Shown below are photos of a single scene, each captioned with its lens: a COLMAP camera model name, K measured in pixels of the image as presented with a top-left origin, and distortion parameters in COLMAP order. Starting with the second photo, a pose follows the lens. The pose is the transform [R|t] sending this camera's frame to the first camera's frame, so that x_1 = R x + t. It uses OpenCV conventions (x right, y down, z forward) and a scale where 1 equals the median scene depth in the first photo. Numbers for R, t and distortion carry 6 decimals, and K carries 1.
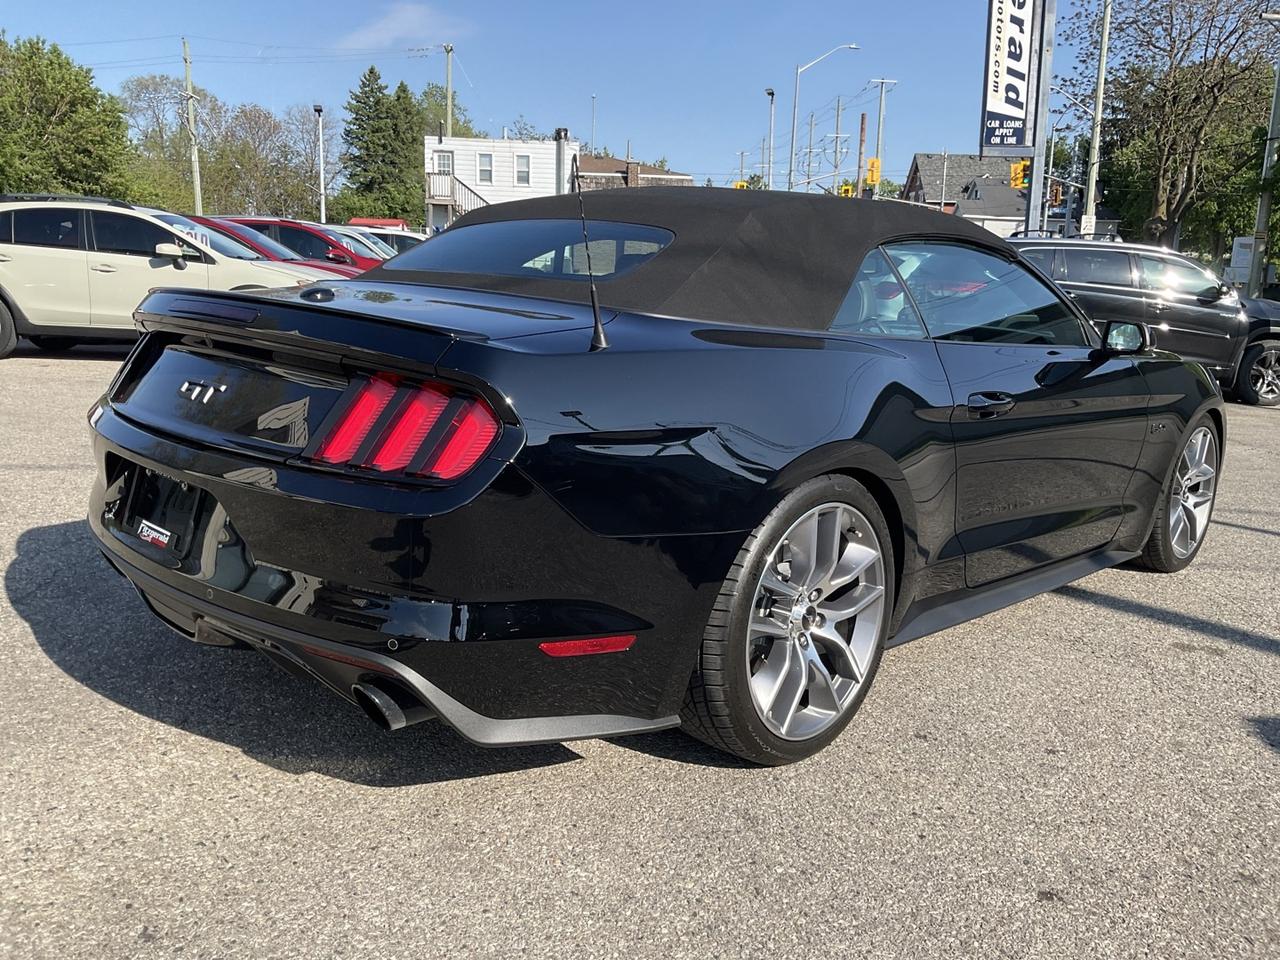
lens RADIAL K [[1071.6, 0, 636.4], [0, 1071.6, 489.0], [0, 0, 1]] dist [0.042832, -0.070361]
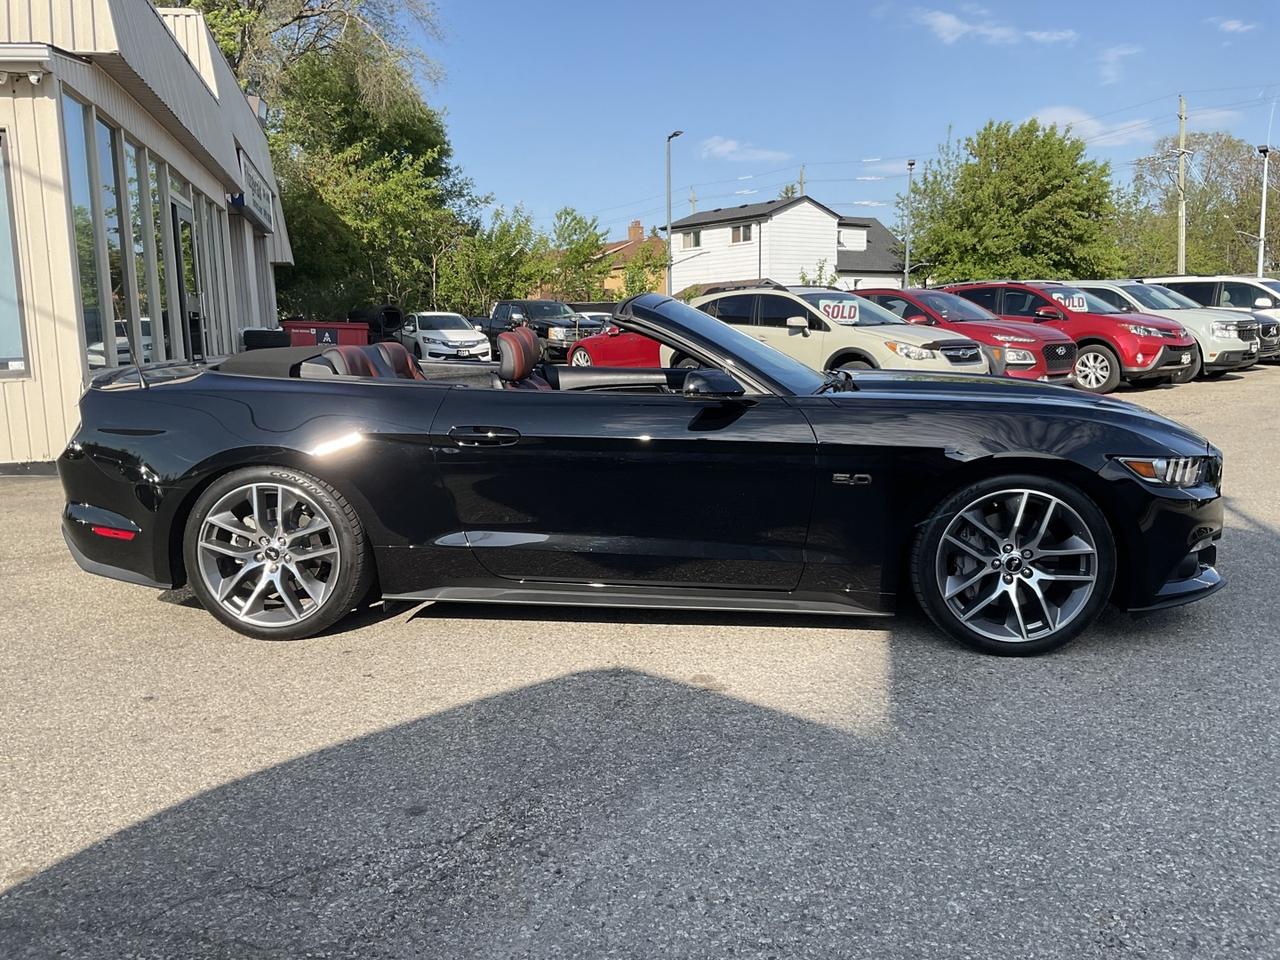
lens RADIAL K [[1071.6, 0, 636.7], [0, 1071.6, 486.8], [0, 0, 1]] dist [0.042832, -0.070361]
pose [[0.608051, 0.069783, -0.790825, 1.810243], [-0.112166, 0.993688, 0.001442, -0.047061], [0.785935, 0.087827, 0.612040, 0.418841]]
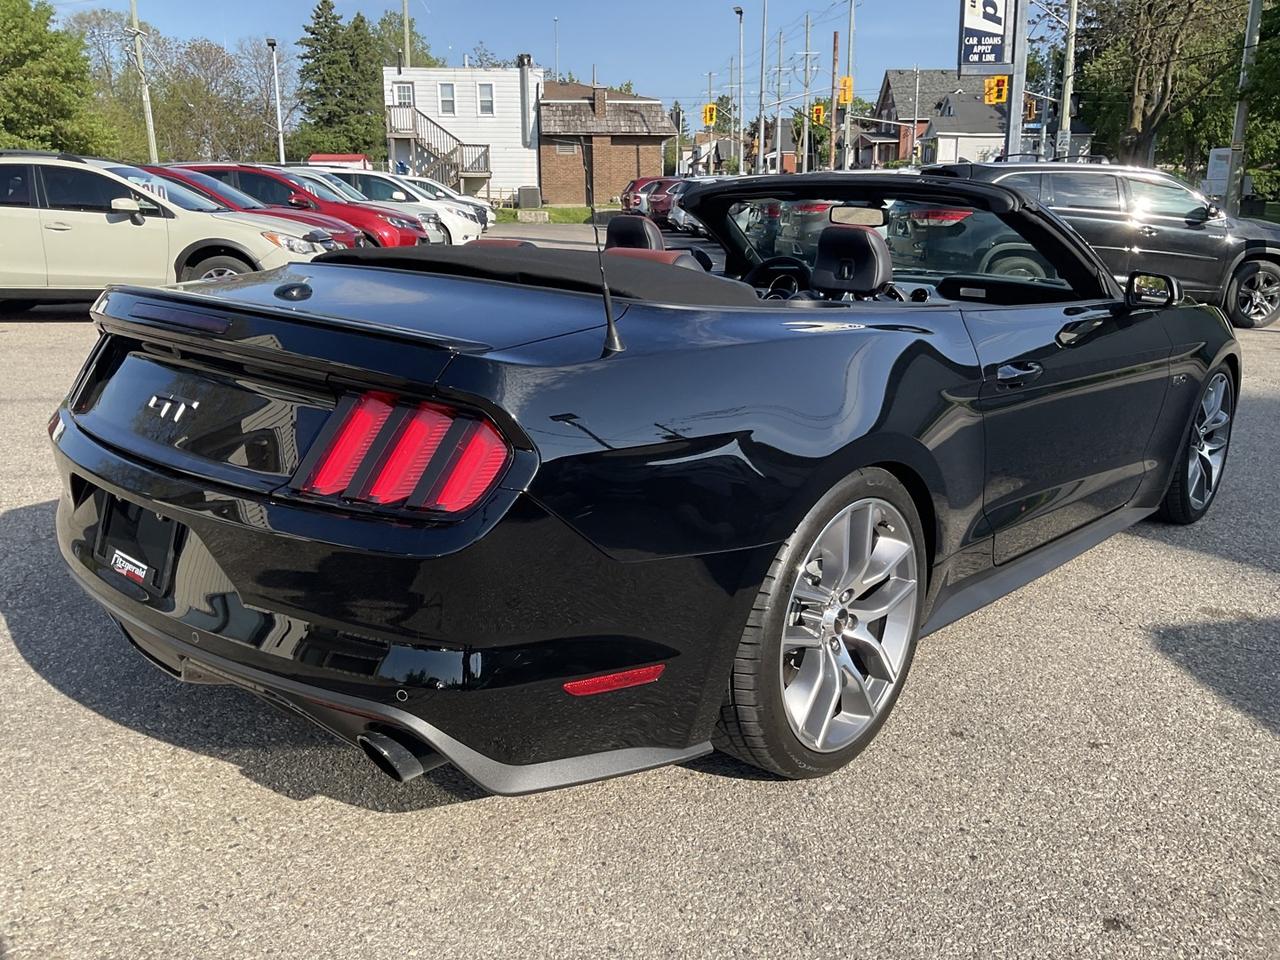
lens RADIAL K [[1071.6, 0, 637.5], [0, 1071.6, 485.9], [0, 0, 1]] dist [0.042832, -0.070361]
pose [[0.999111, -0.037004, 0.020187, -0.030859], [0.035697, 0.997459, 0.061649, -0.061589], [-0.022417, -0.060873, 0.997894, 0.077455]]
